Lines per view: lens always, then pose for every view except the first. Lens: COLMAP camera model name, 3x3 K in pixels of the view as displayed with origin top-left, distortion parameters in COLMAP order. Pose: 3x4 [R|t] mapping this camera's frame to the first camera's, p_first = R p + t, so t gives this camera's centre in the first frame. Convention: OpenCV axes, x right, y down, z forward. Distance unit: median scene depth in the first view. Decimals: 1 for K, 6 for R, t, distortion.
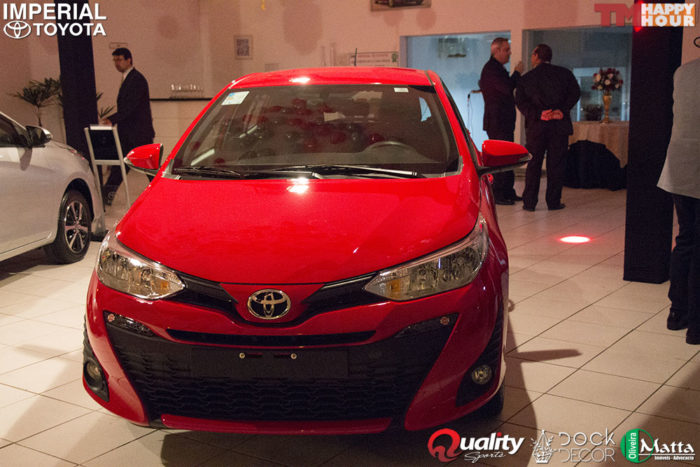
lens RADIAL K [[941.3, 0, 350.3], [0, 941.3, 224.3], [0, 0, 1]] dist [-0.013839, -0.018890]
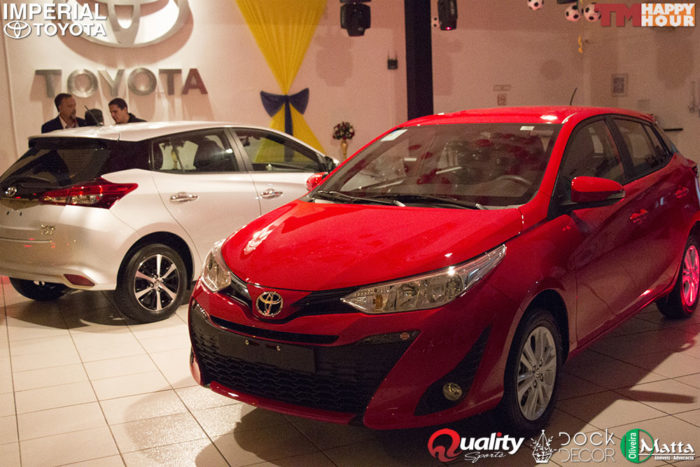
lens RADIAL K [[834.0, 0, 346.6], [0, 834.0, 233.3], [0, 0, 1]] dist [0.025545, 0.033064]
pose [[0.847415, 0.063271, -0.527147, 0.557708], [-0.069548, 0.997547, 0.007929, -0.022619], [0.526356, 0.029943, 0.849737, 0.117096]]
